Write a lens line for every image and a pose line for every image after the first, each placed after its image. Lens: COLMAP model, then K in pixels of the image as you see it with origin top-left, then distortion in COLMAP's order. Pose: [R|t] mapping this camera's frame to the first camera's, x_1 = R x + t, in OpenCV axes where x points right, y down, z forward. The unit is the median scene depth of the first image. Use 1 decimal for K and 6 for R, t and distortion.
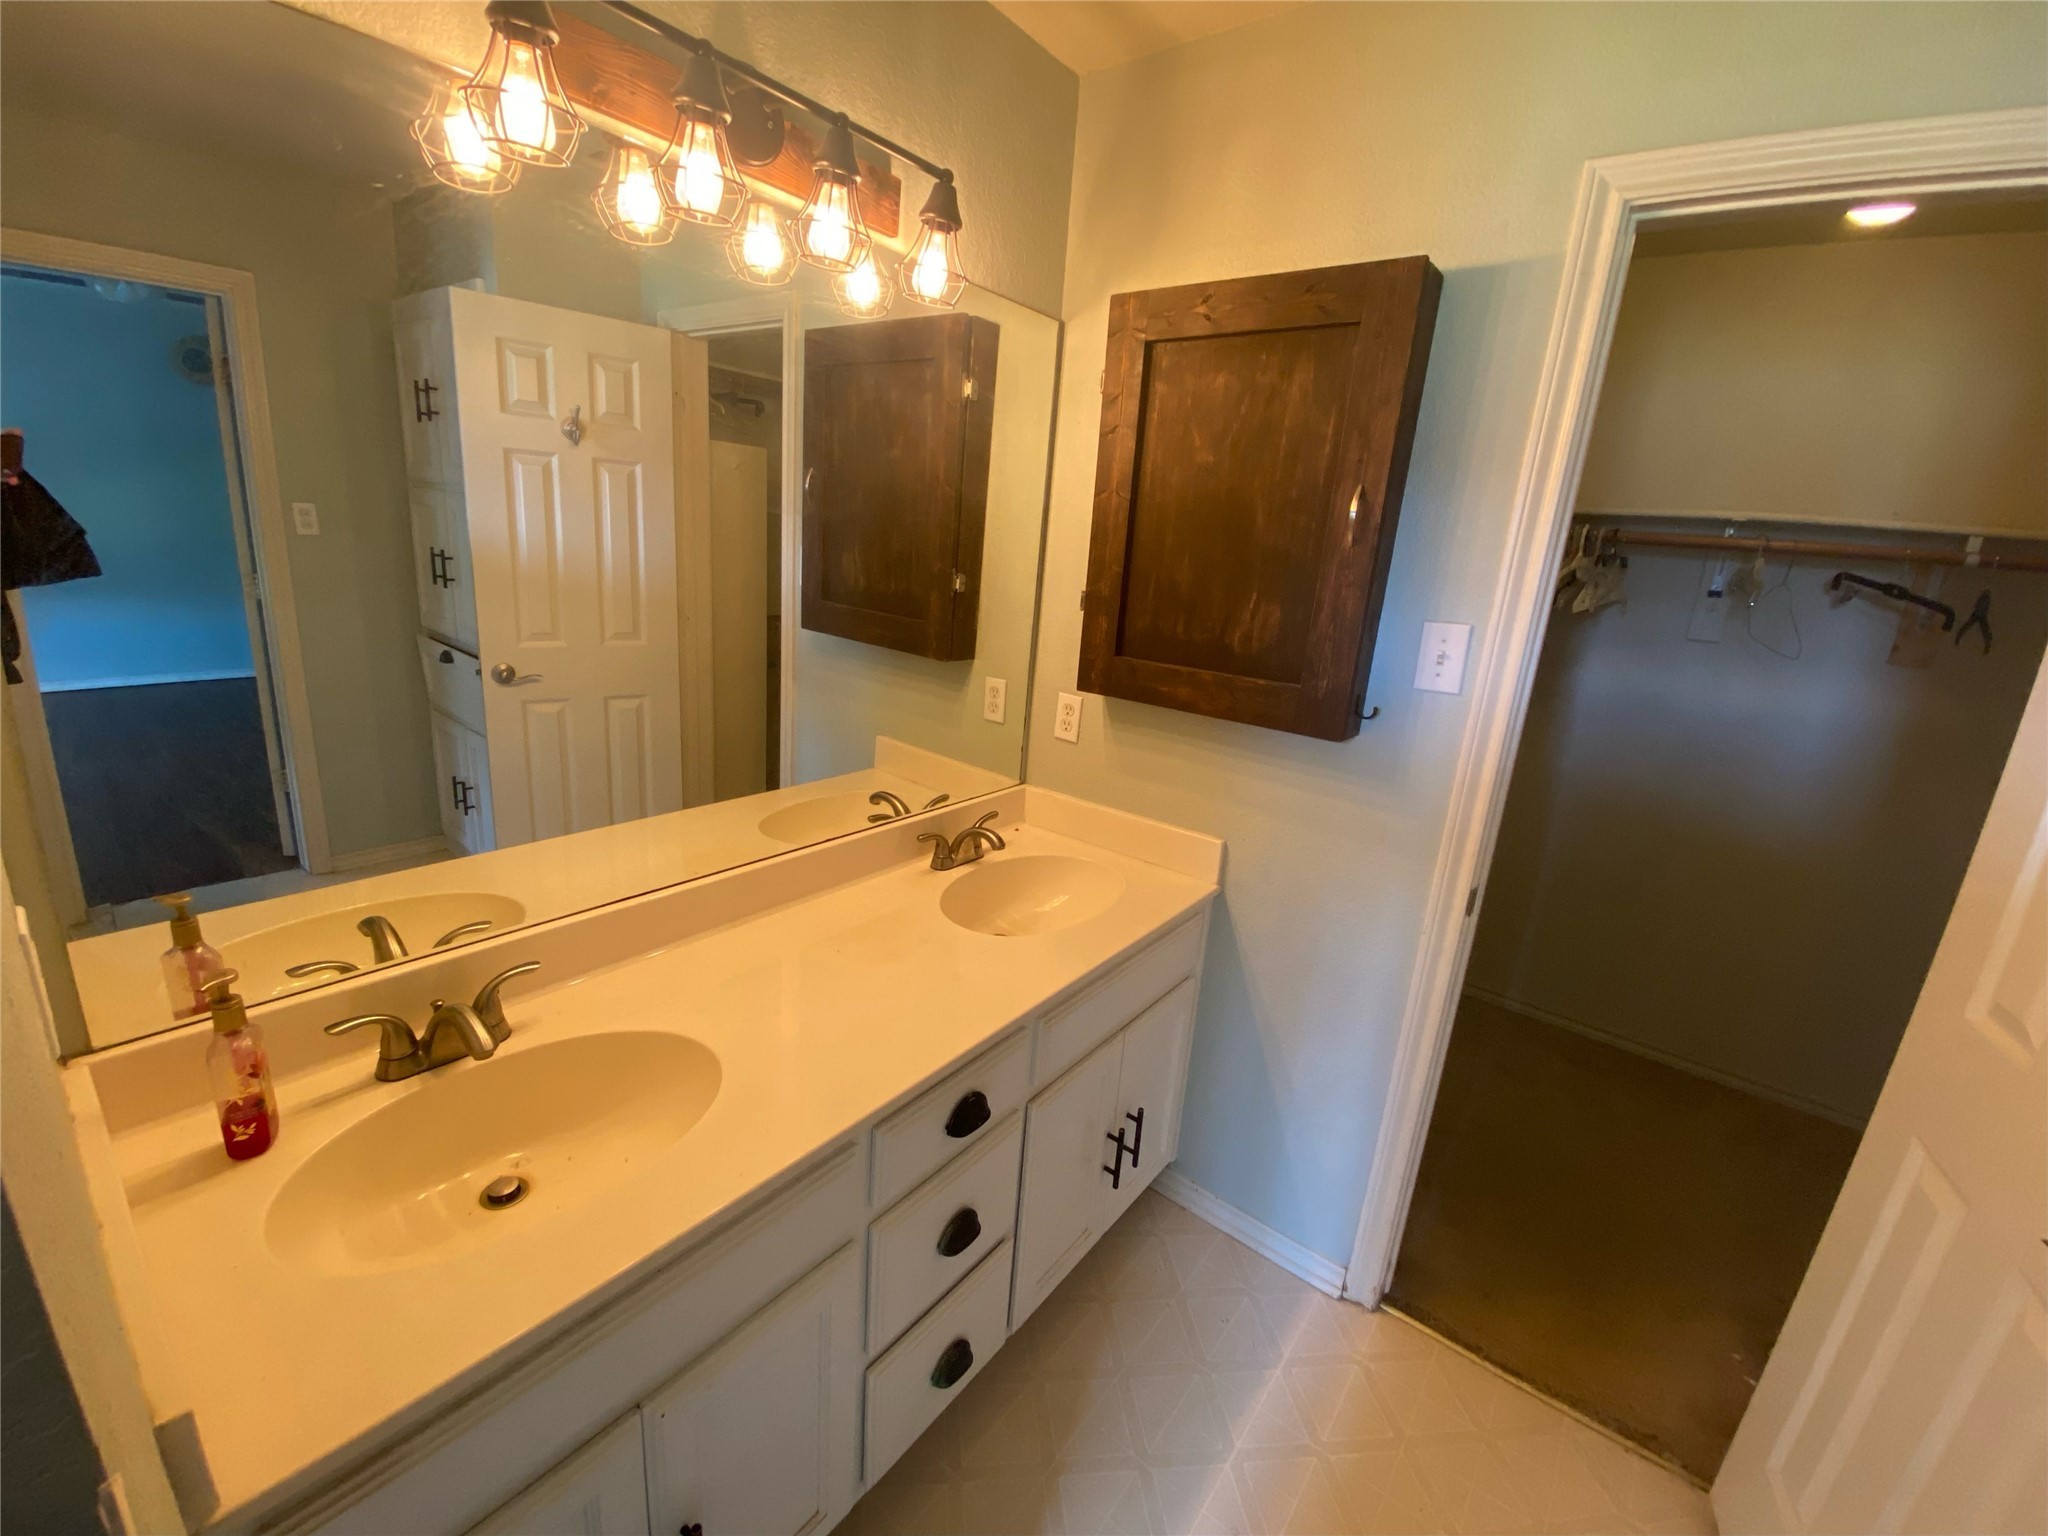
lens RADIAL K [[847.3, 0, 1023.1], [0, 847.3, 747.2], [0, 0, 1]] dist [0.010563, -0.011190]
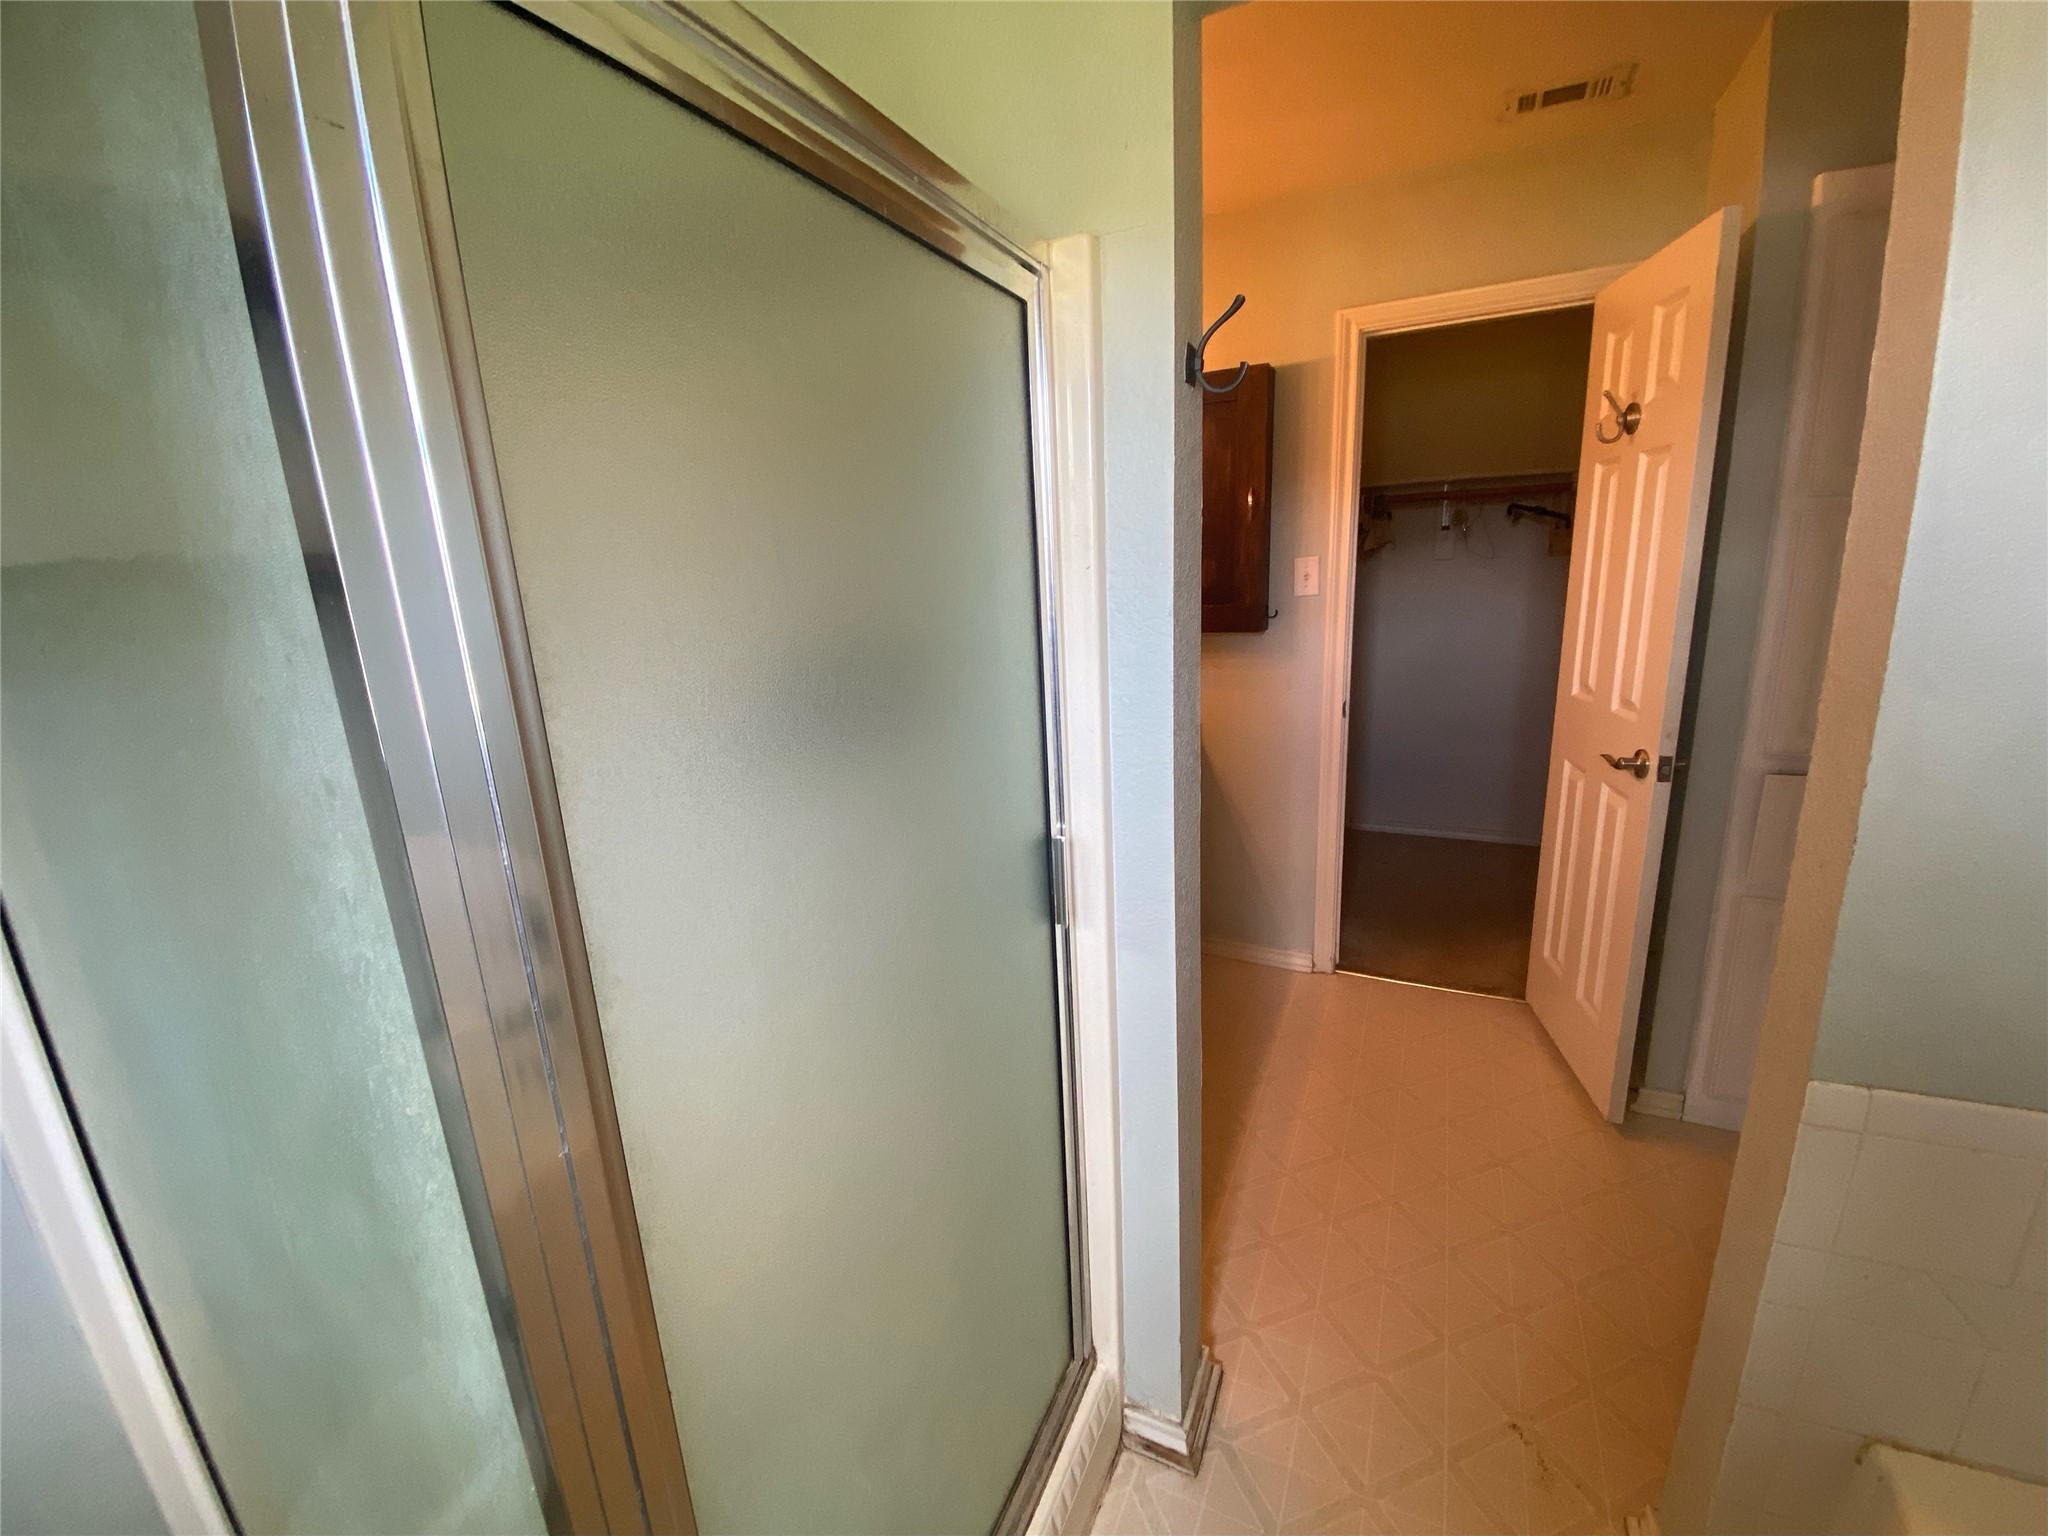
lens RADIAL K [[833.6, 0, 1021.0], [0, 833.6, 760.3], [0, 0, 1]] dist [0.052997, -0.034505]
pose [[0.972354, -0.167034, 0.163176, -0.450755], [0.170997, 0.985216, -0.010451, 0.194192], [-0.159018, 0.038065, 0.986542, -0.646320]]
